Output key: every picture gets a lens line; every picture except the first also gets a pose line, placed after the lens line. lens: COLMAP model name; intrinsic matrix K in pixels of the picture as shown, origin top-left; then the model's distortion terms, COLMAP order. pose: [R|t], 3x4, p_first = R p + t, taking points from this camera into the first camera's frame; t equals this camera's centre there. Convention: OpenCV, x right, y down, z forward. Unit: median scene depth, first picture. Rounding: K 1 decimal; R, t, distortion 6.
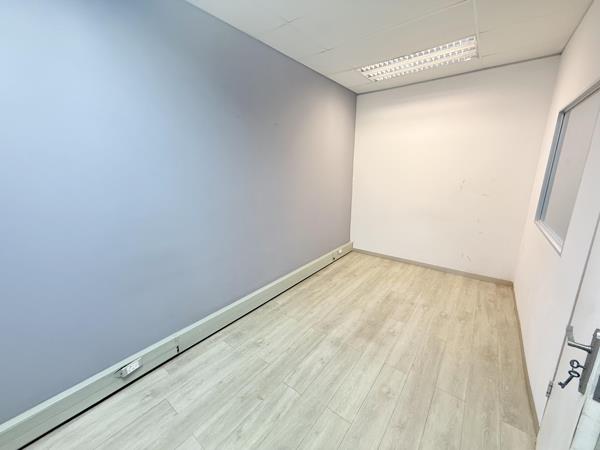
lens RADIAL K [[239.3, 0, 298.4], [0, 239.3, 224.5], [0, 0, 1]] dist [0.001358, -0.000014]
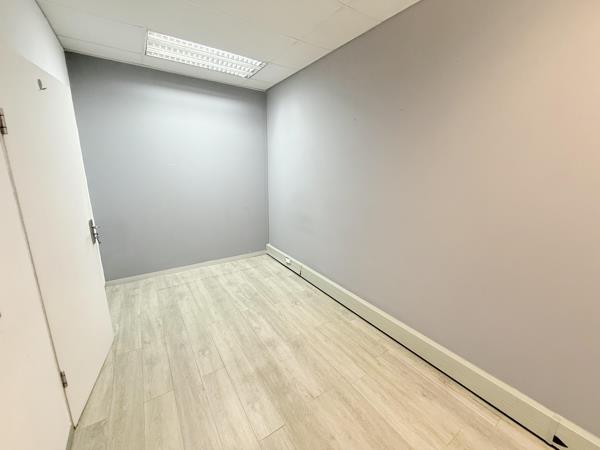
lens RADIAL K [[239.3, 0, 298.4], [0, 239.3, 224.5], [0, 0, 1]] dist [0.001358, -0.000014]
pose [[-0.313928, 0.218952, -0.923855, 0.996048], [-0.231943, 0.925879, 0.298247, -0.303329], [0.920680, 0.307910, -0.239875, 1.274842]]
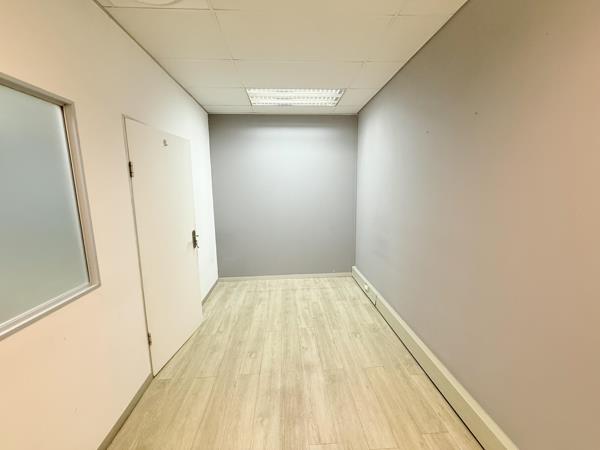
lens RADIAL K [[239.3, 0, 298.4], [0, 239.3, 224.5], [0, 0, 1]] dist [0.001358, -0.000014]
pose [[-0.747440, 0.118429, -0.653688, 0.808824], [-0.135136, 0.936305, 0.324147, -0.382442], [0.650439, 0.330617, -0.683828, 1.545675]]
